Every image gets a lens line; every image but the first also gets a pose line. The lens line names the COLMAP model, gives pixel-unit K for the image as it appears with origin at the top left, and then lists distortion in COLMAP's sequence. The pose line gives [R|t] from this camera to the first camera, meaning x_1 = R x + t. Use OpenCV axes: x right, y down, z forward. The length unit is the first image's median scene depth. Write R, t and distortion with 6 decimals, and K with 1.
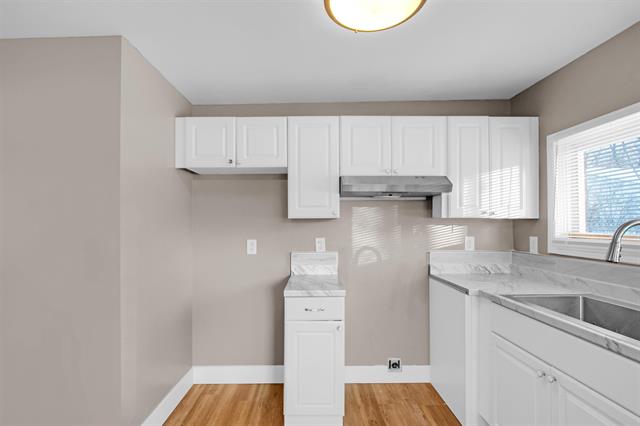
lens RADIAL K [[322.5, 0, 318.5], [0, 322.5, 225.0], [0, 0, 1]] dist [-0.040762, -0.000020]
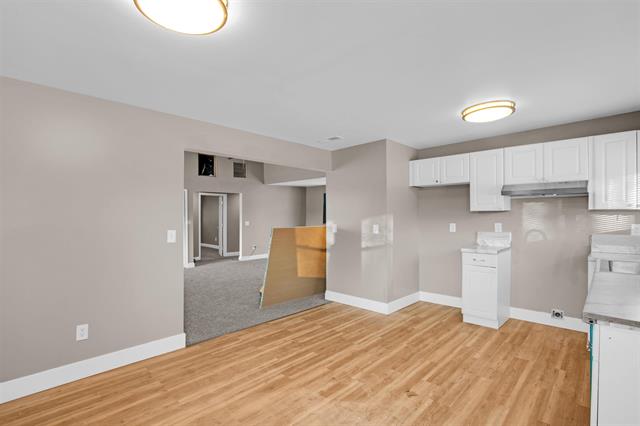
lens RADIAL K [[304.3, 0, 320.0], [0, 304.3, 213.0], [0, 0, 1]] dist [0.001023, 0.000206]
pose [[0.736084, -0.005321, -0.676870, 0.388602], [0.001796, 0.999981, -0.005908, -0.001722], [0.676888, 0.003133, 0.736079, -0.710365]]
